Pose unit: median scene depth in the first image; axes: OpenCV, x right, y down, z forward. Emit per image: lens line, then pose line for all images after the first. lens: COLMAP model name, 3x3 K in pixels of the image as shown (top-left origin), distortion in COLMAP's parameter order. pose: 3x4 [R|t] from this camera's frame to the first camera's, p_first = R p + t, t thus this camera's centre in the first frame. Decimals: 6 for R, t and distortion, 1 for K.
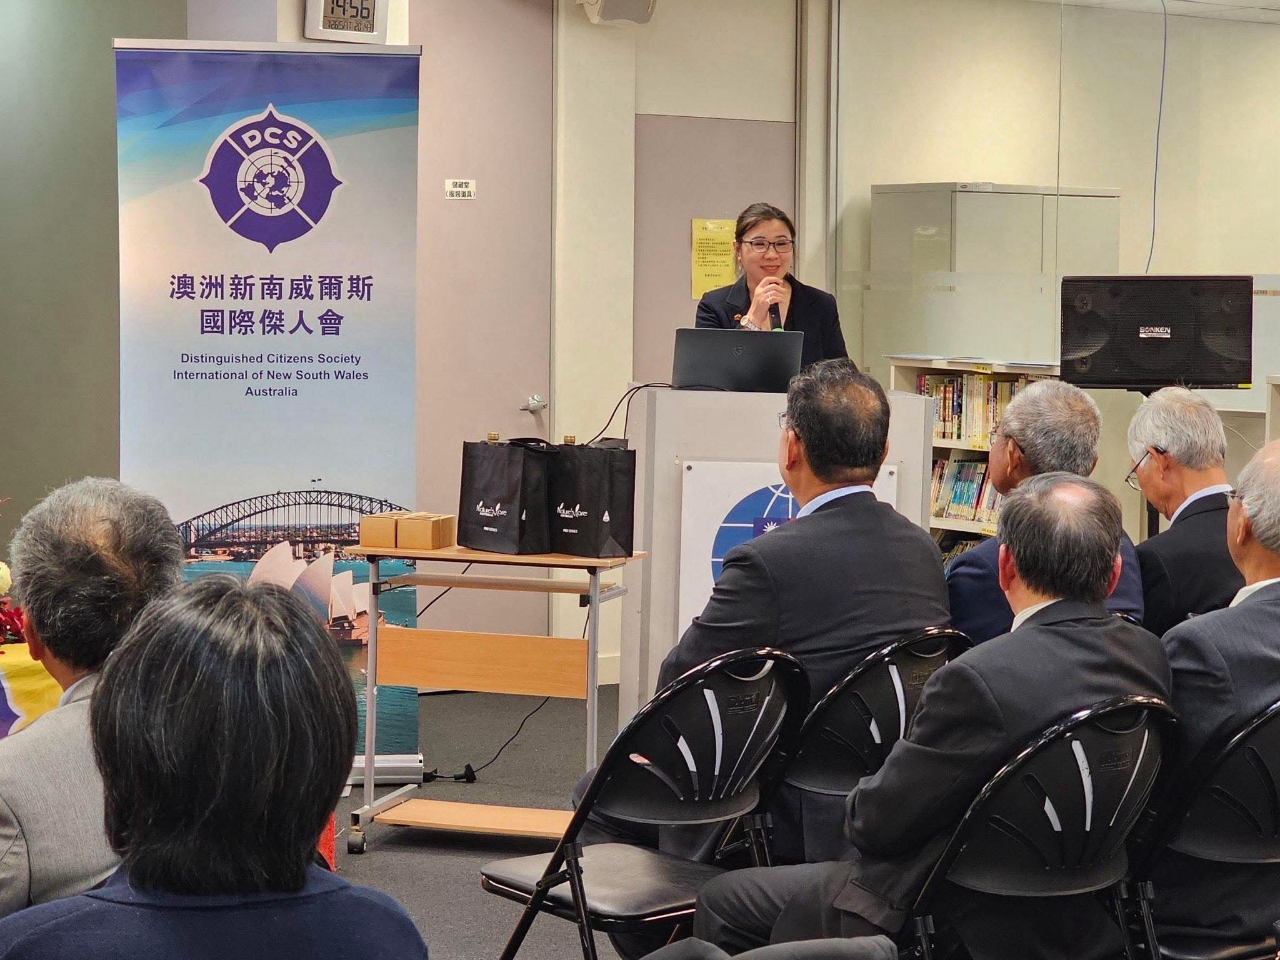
lens RADIAL K [[3282.1, 0, 631.0], [0, 3282.1, 468.6], [0, 0, 1]] dist [-0.013433, 0.000000]
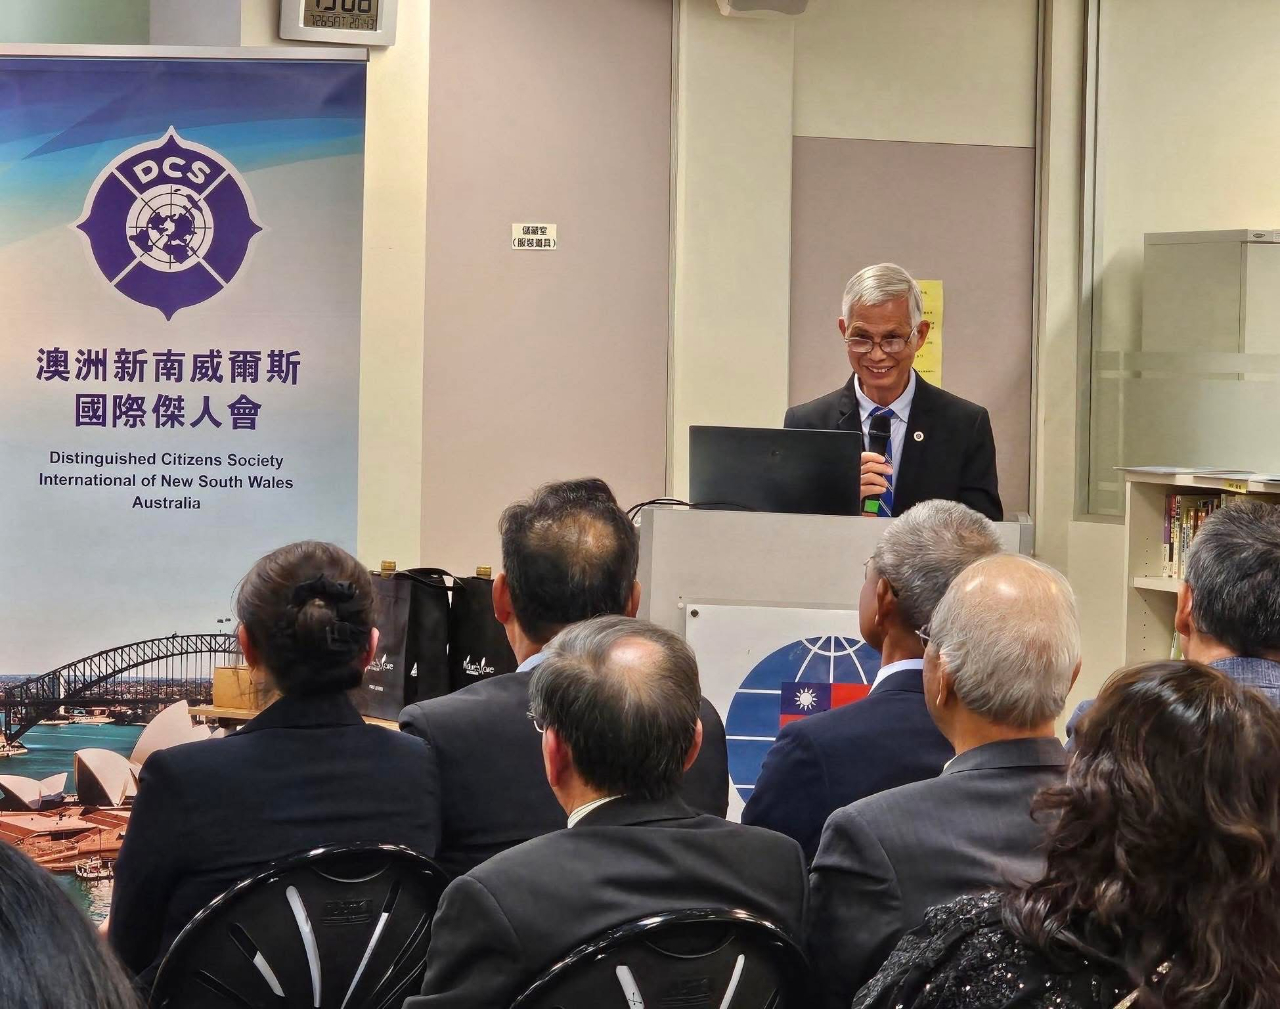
lens RADIAL K [[4576.1, 0, 648.1], [0, 4576.1, 513.8], [0, 0, 1]] dist [-0.263346, 0.000000]
pose [[0.984463, 0.013784, -0.175053, 0.185793], [-0.018029, 0.999580, -0.022686, 0.001118], [0.174667, 0.025489, 0.984298, -0.021638]]
